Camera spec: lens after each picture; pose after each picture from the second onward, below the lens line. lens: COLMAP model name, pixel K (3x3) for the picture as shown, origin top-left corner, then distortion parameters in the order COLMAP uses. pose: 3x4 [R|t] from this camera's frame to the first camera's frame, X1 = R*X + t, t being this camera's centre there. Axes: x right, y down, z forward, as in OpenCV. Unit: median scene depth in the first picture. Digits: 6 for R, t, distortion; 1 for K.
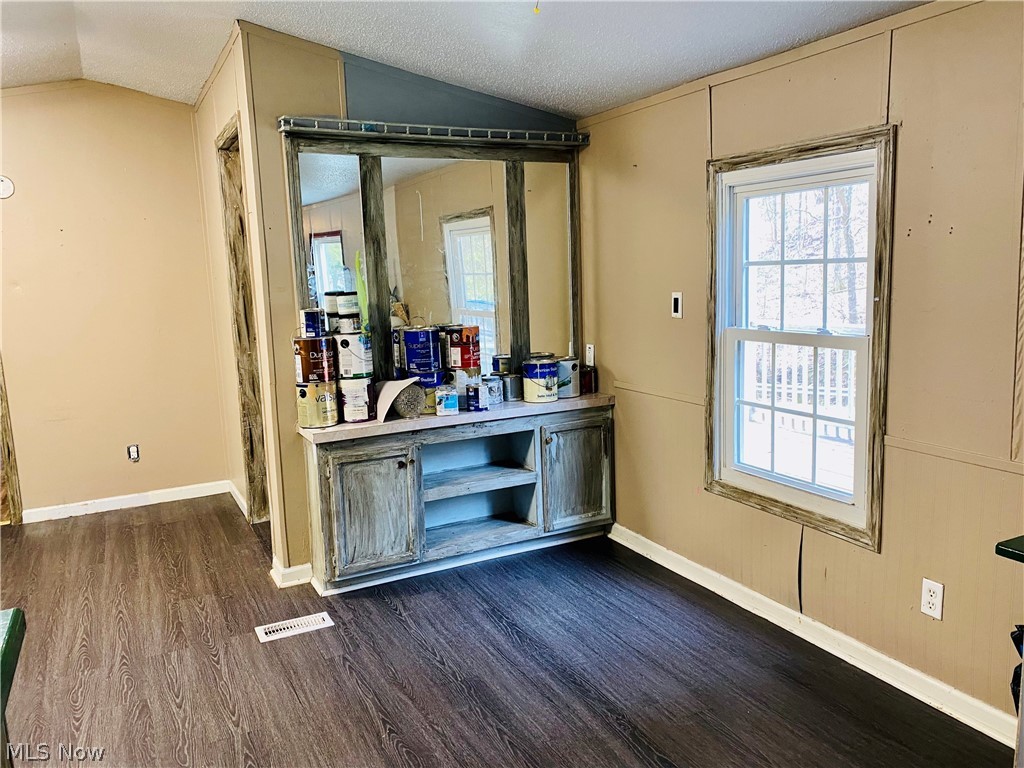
lens RADIAL K [[783.9, 0, 511.7], [0, 783.9, 386.0], [0, 0, 1]] dist [0.053355, 0.000467]
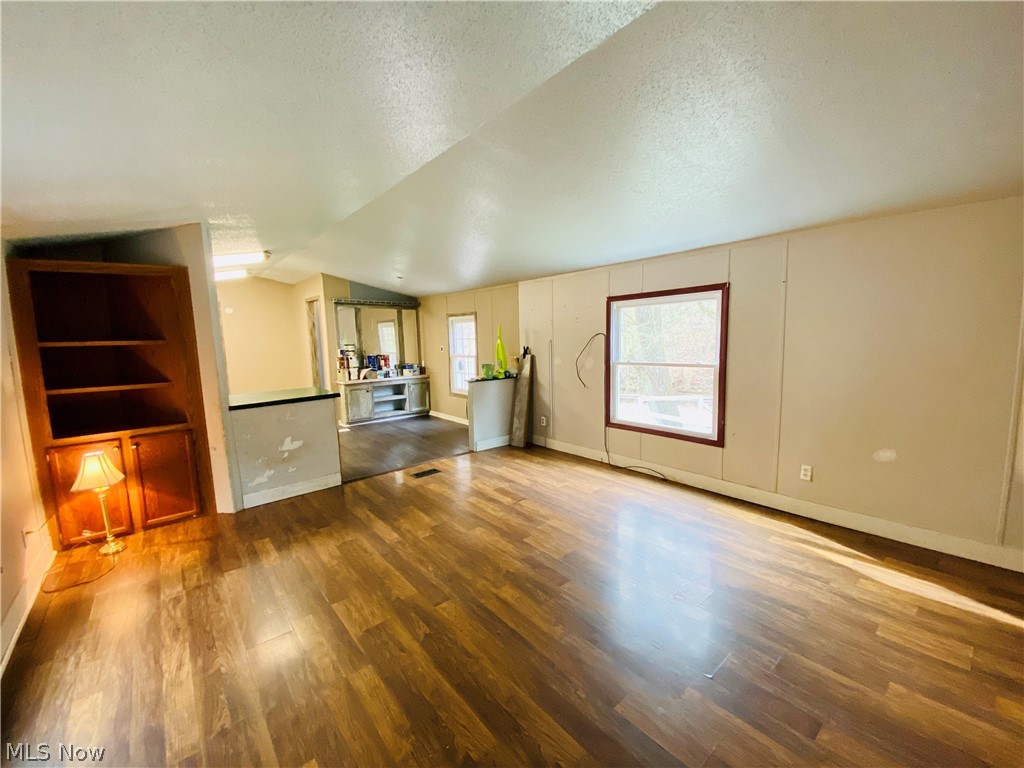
lens RADIAL K [[423.5, 0, 533.8], [0, 423.5, 388.7], [0, 0, 1]] dist [-0.001965, -0.000492]
pose [[0.963806, -0.014300, 0.266221, 0.080531], [0.022616, 0.999346, -0.028198, 0.156283], [-0.265643, 0.033199, 0.963500, -1.090330]]
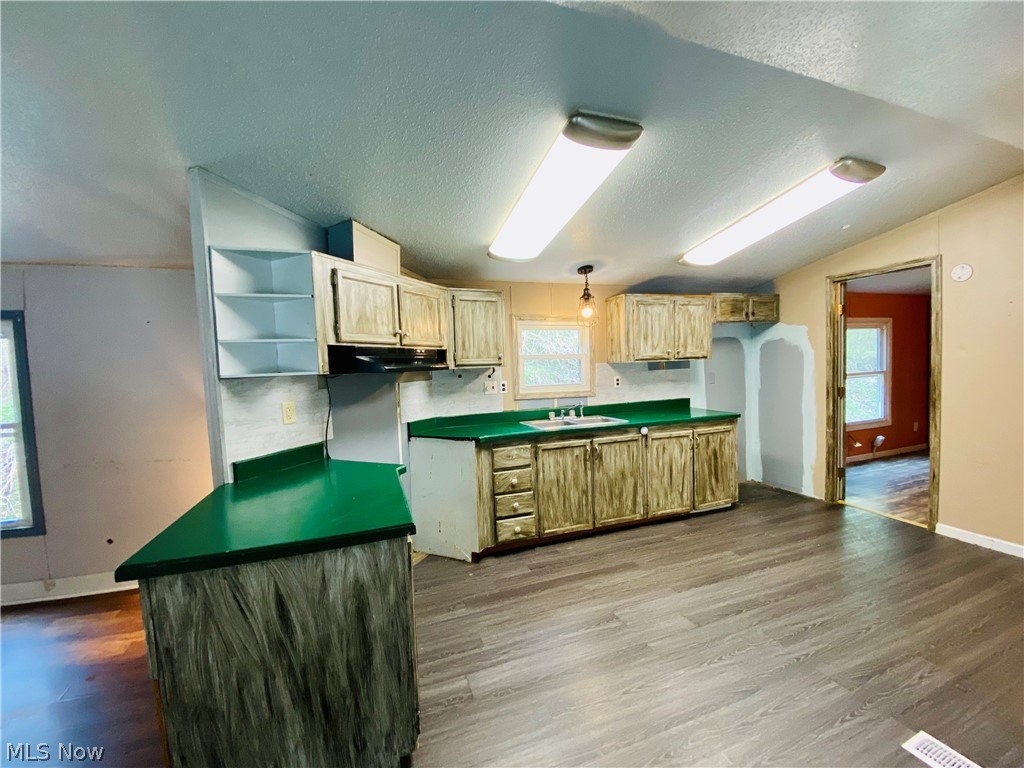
lens RADIAL K [[423.5, 0, 512.5], [0, 423.5, 387.4], [0, 0, 1]] dist [-0.001965, -0.000492]
pose [[-0.104771, 0.088236, -0.990574, 0.131983], [-0.099748, 0.990101, 0.098744, -0.068704], [0.989481, 0.109153, -0.094933, 0.426483]]
